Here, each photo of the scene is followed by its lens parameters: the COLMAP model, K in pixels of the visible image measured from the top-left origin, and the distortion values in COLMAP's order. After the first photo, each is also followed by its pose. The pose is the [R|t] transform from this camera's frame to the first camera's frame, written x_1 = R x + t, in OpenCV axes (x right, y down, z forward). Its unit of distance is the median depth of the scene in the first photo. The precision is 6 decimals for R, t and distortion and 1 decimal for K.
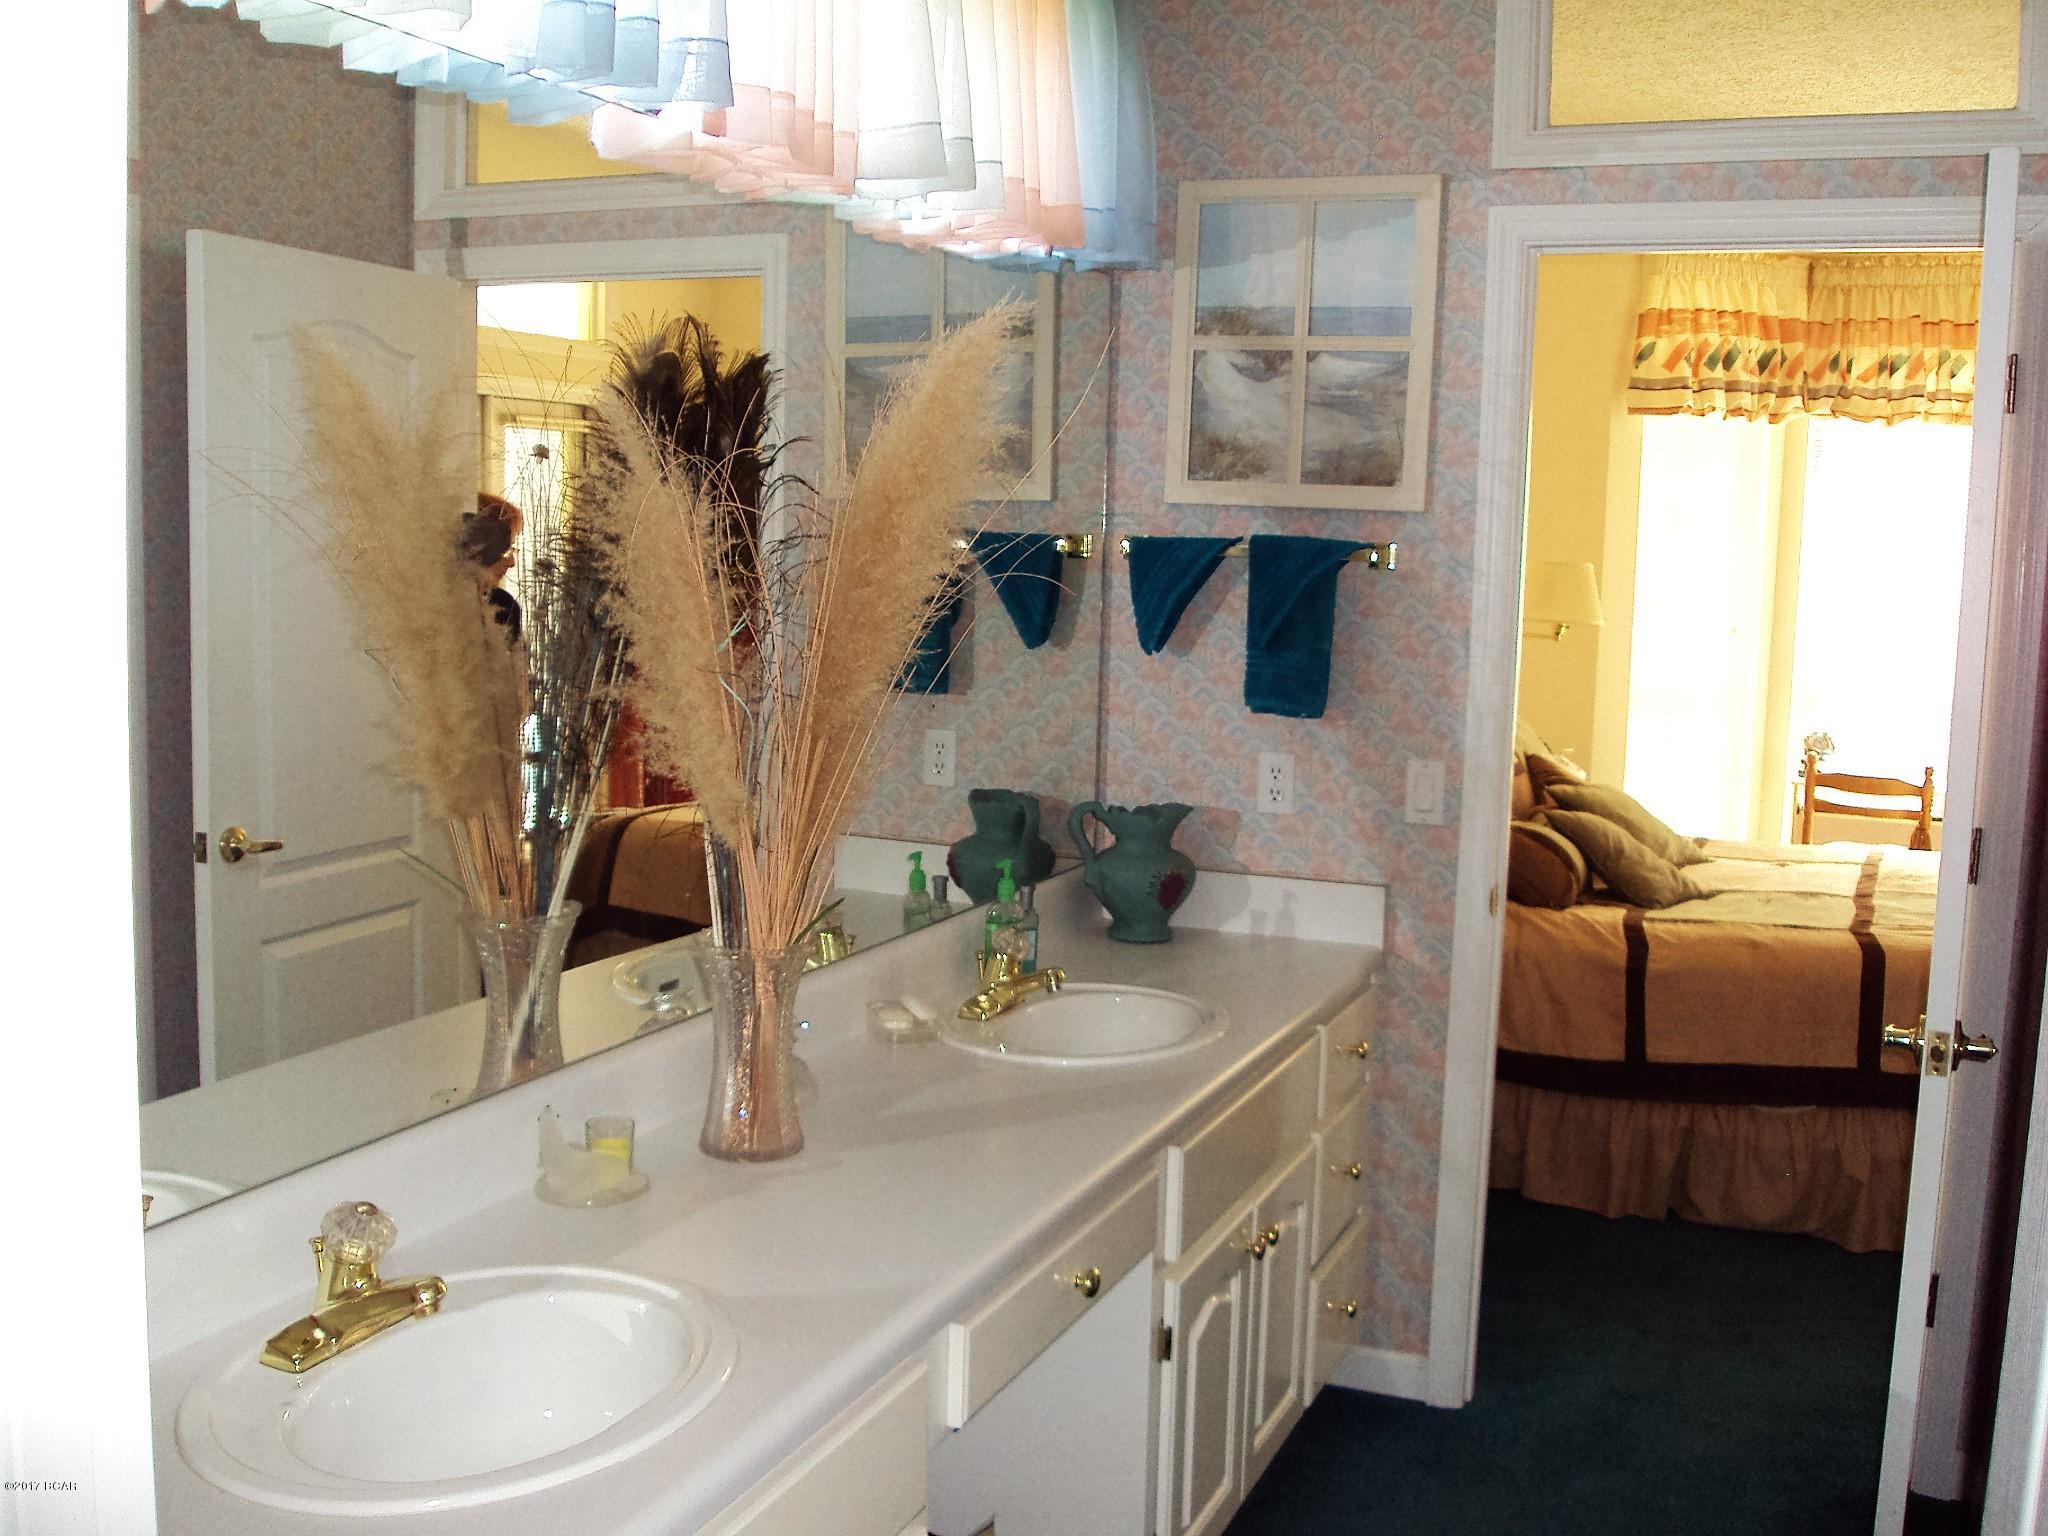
lens RADIAL K [[1990.5, 0, 999.2], [0, 1990.5, 759.9], [0, 0, 1]] dist [-0.115878, 0.050571]
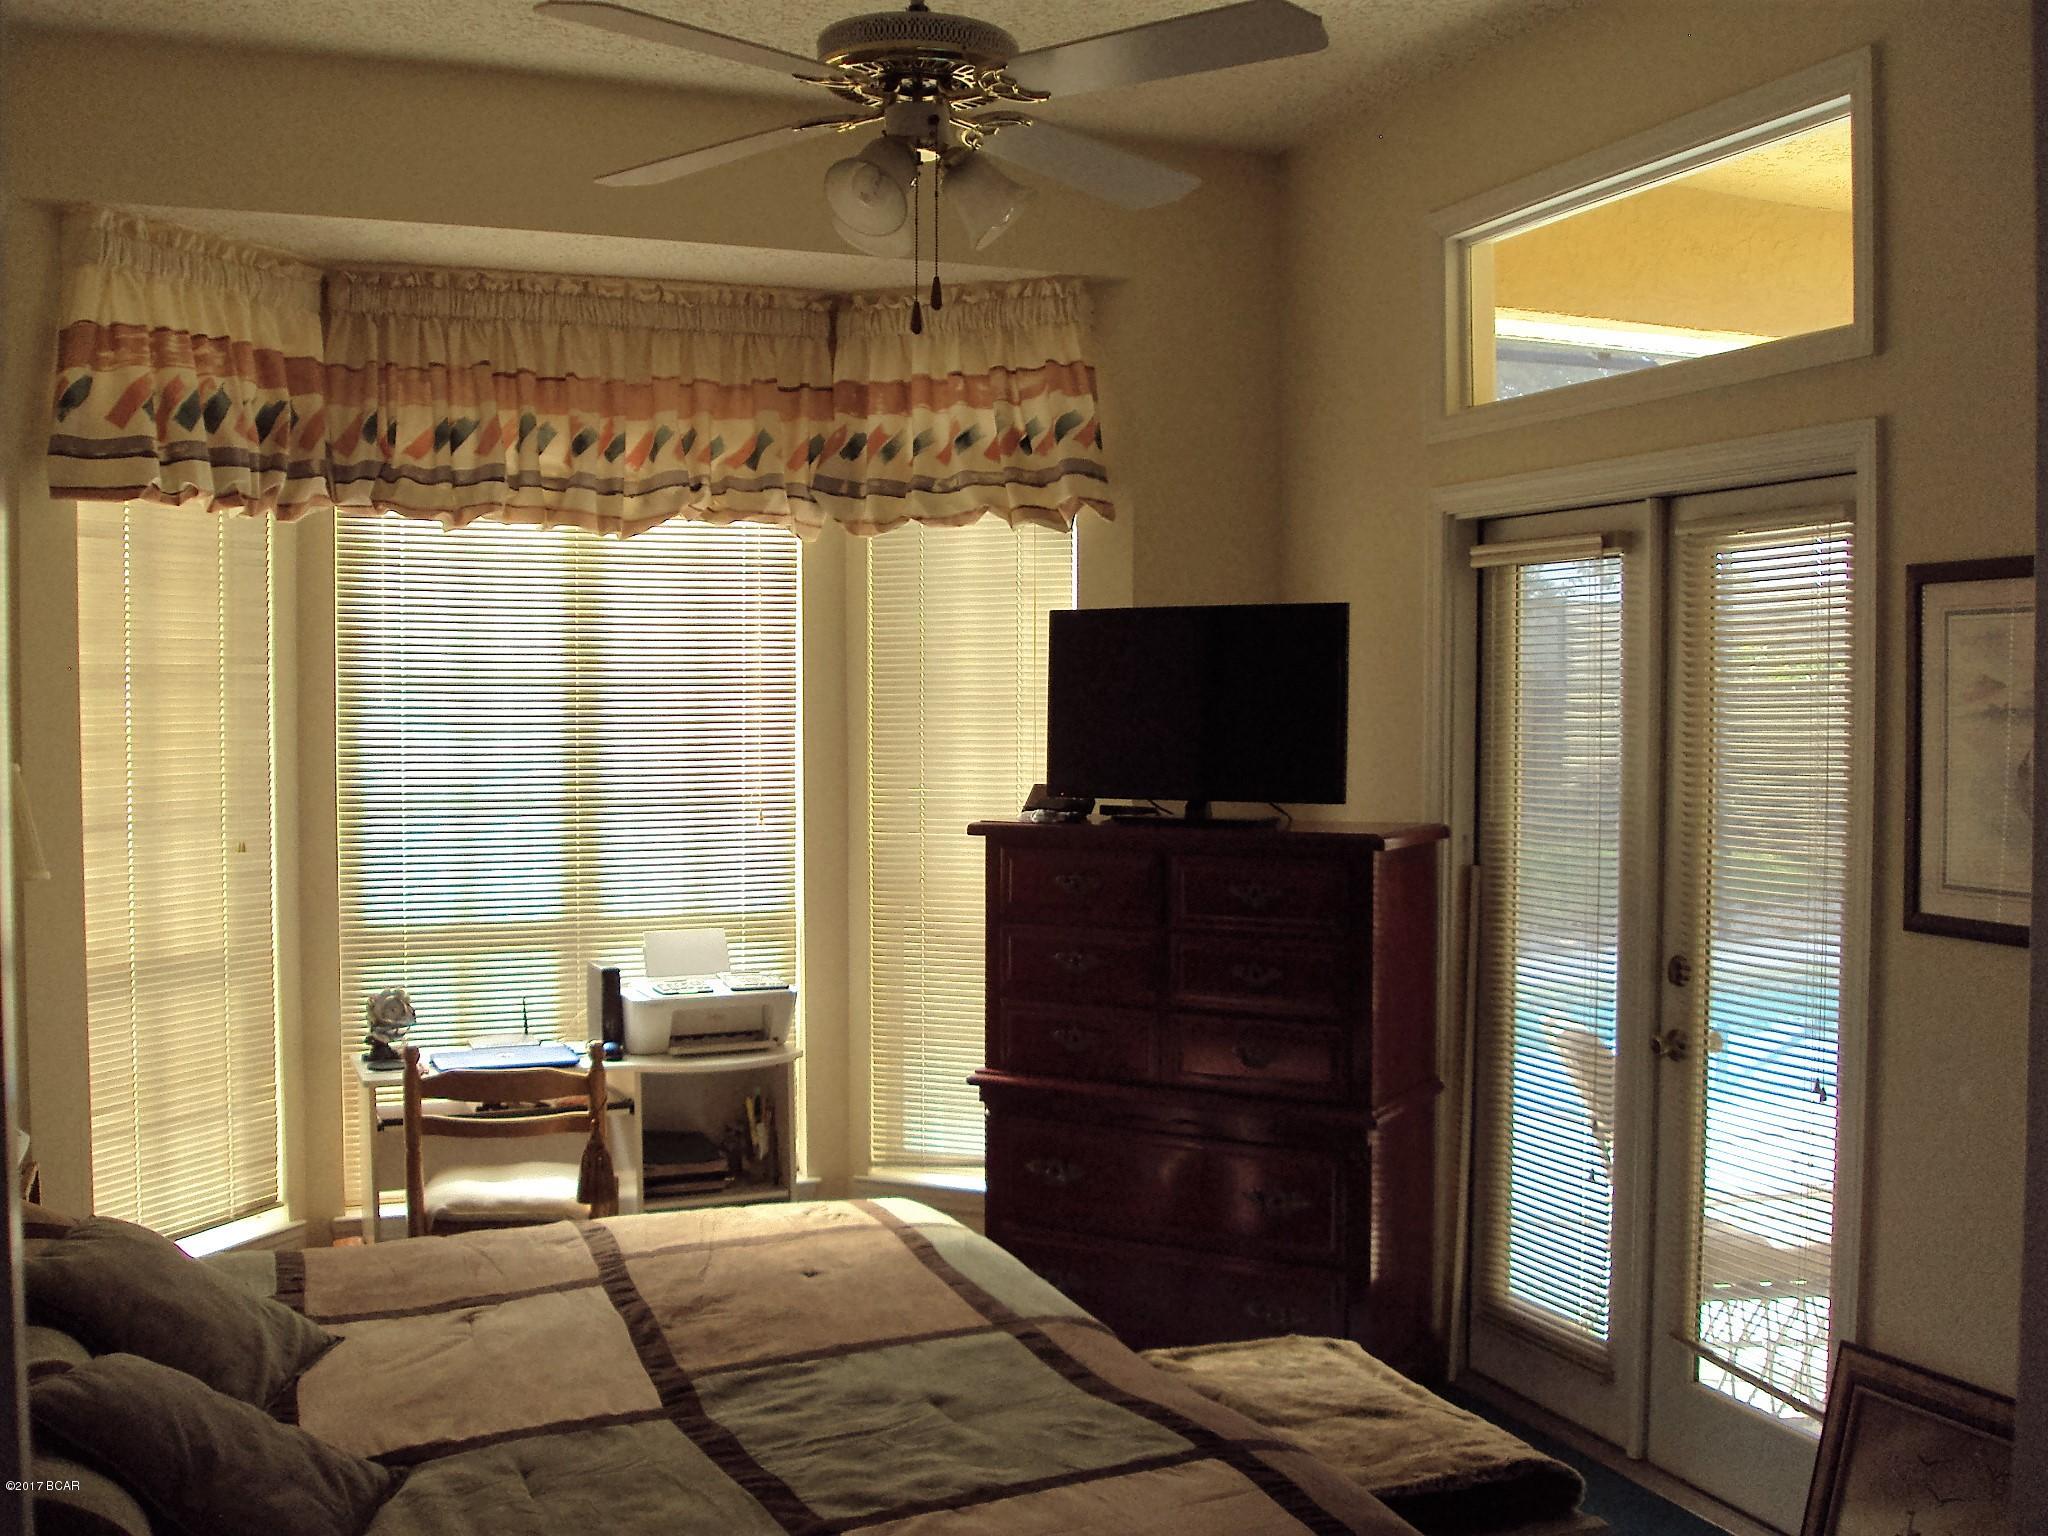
lens RADIAL K [[1990.5, 0, 999.2], [0, 1990.5, 759.9], [0, 0, 1]] dist [-0.115878, 0.050571]
pose [[0.702540, -0.051211, 0.709799, 0.105118], [0.106230, 0.993779, -0.033444, -0.049172], [-0.703671, 0.098898, 0.703610, 0.402051]]
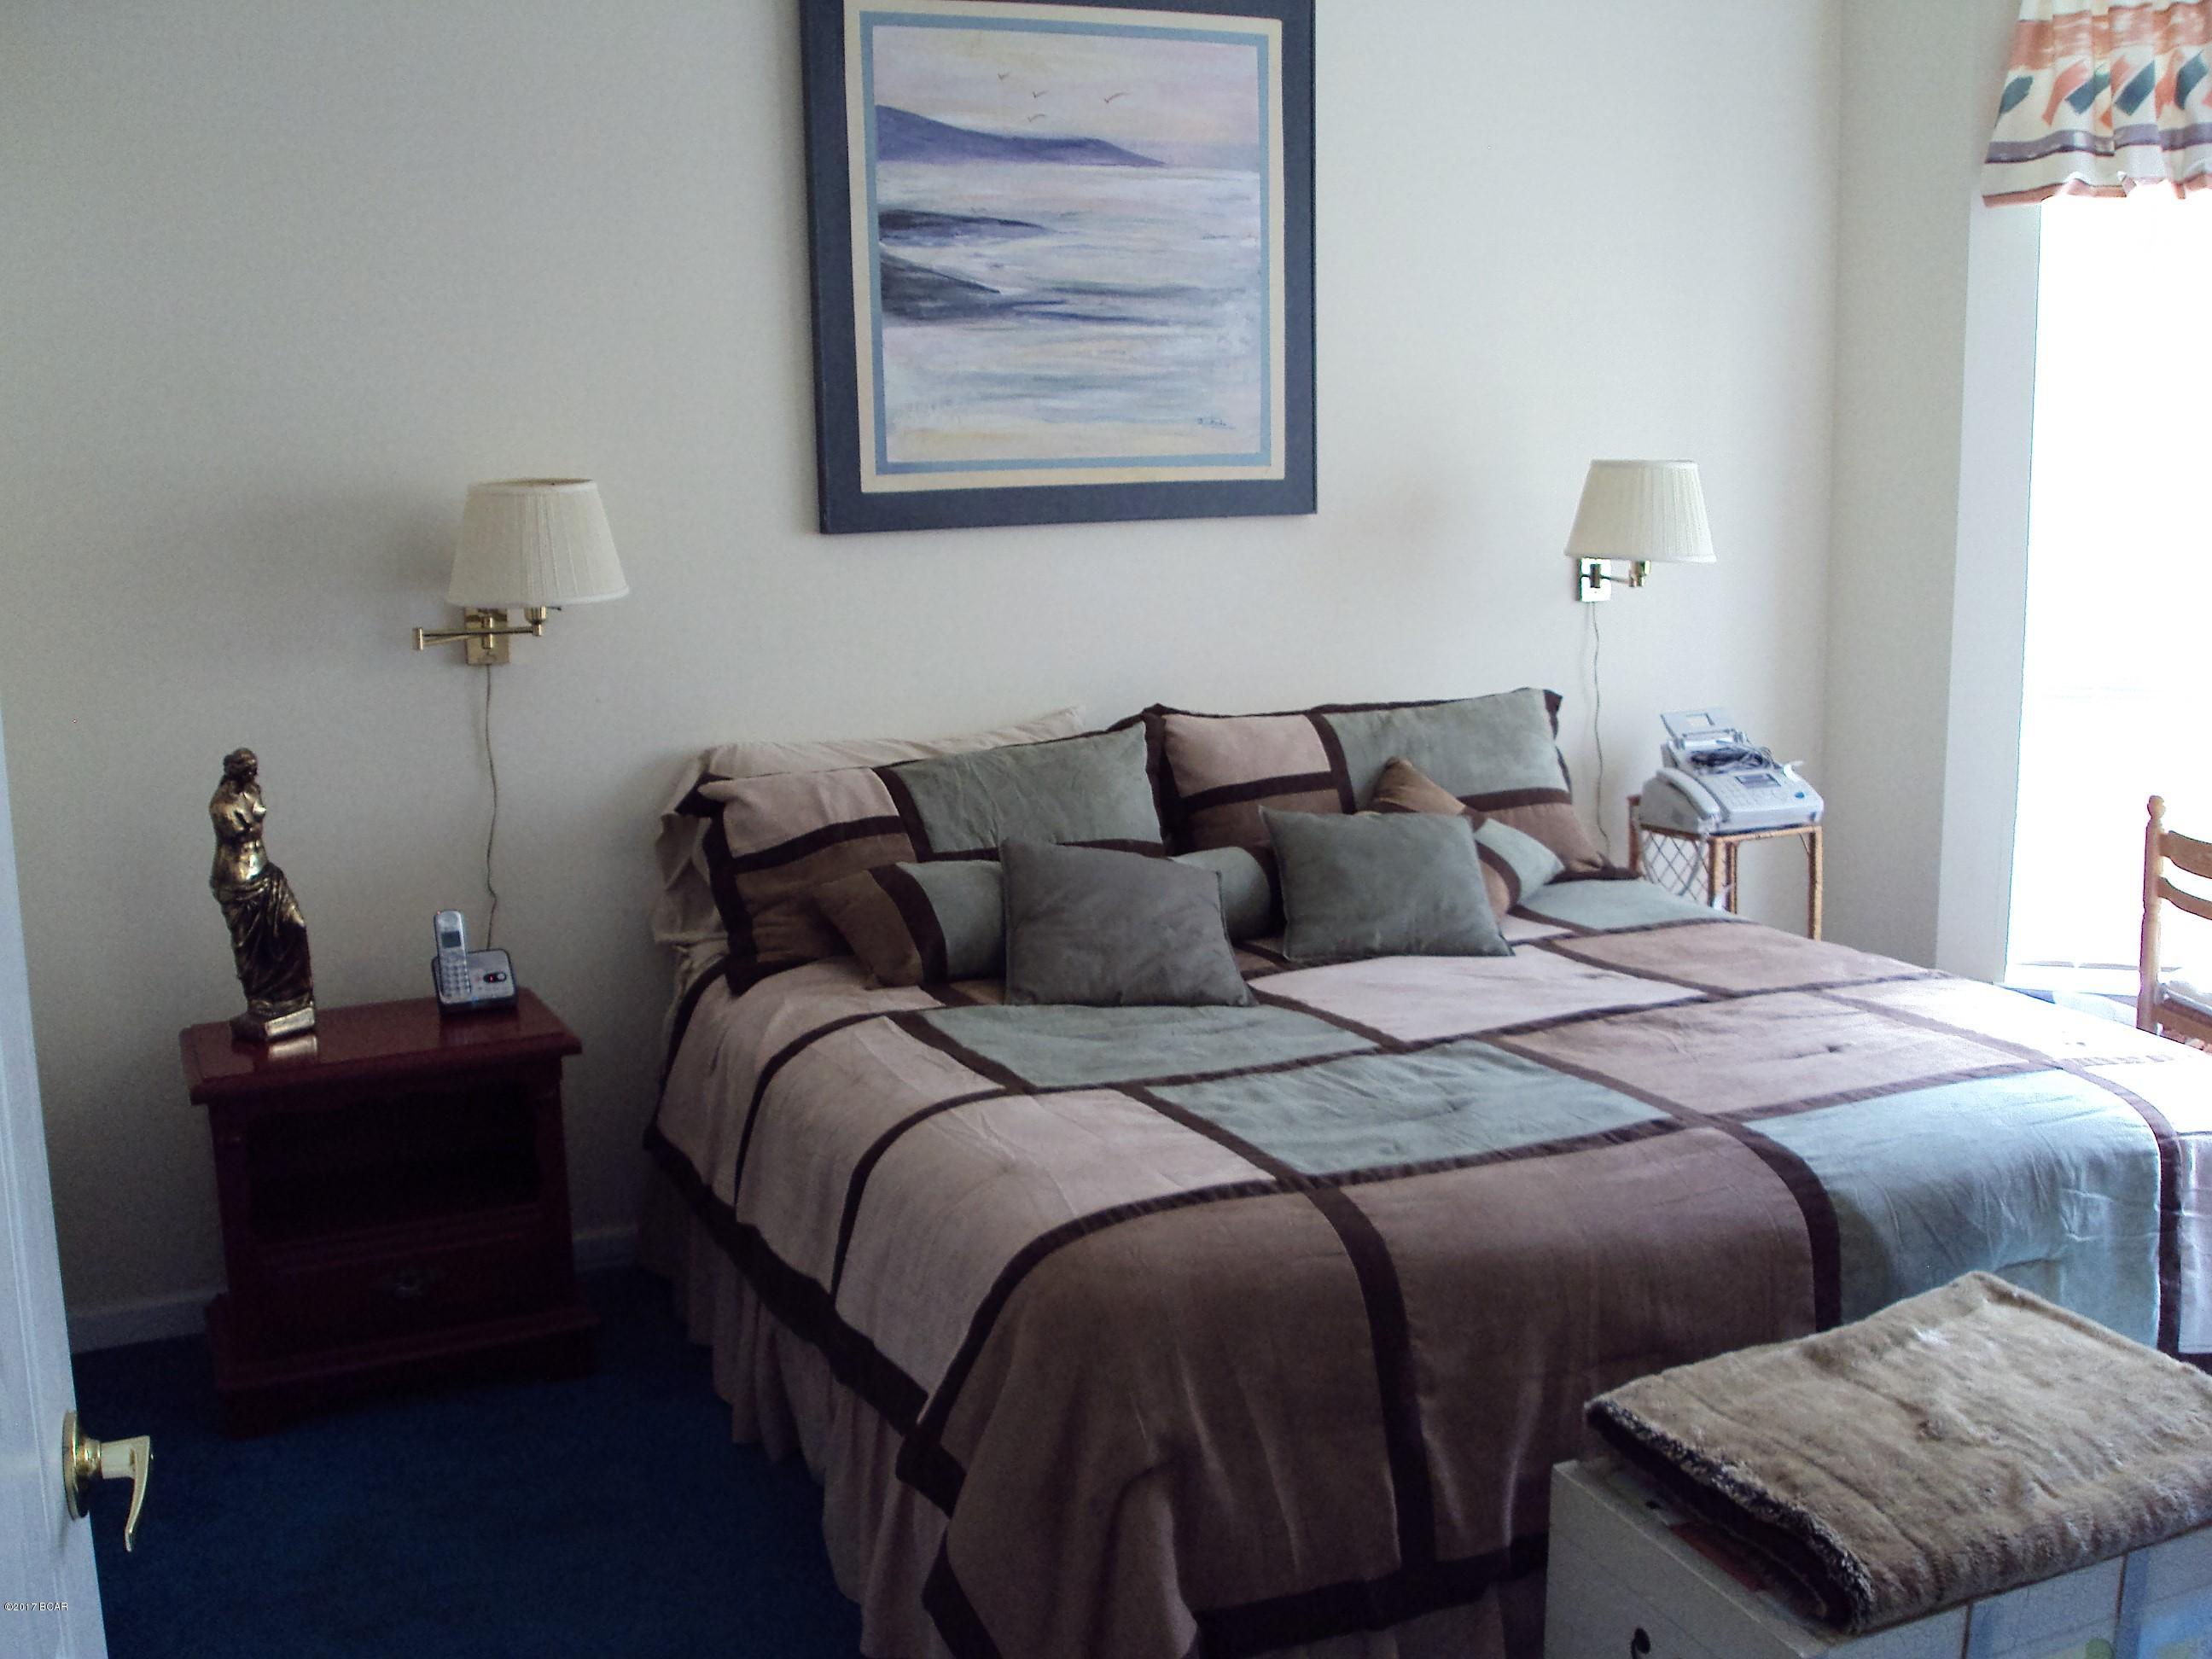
lens RADIAL K [[2149.9, 0, 1079.2], [0, 2149.9, 820.7], [0, 0, 1]] dist [-0.115878, 0.050571]
pose [[0.729379, 0.076224, -0.679851, 0.563126], [-0.045039, 0.996968, 0.063458, -0.018526], [0.682626, -0.015665, 0.730600, 0.346433]]
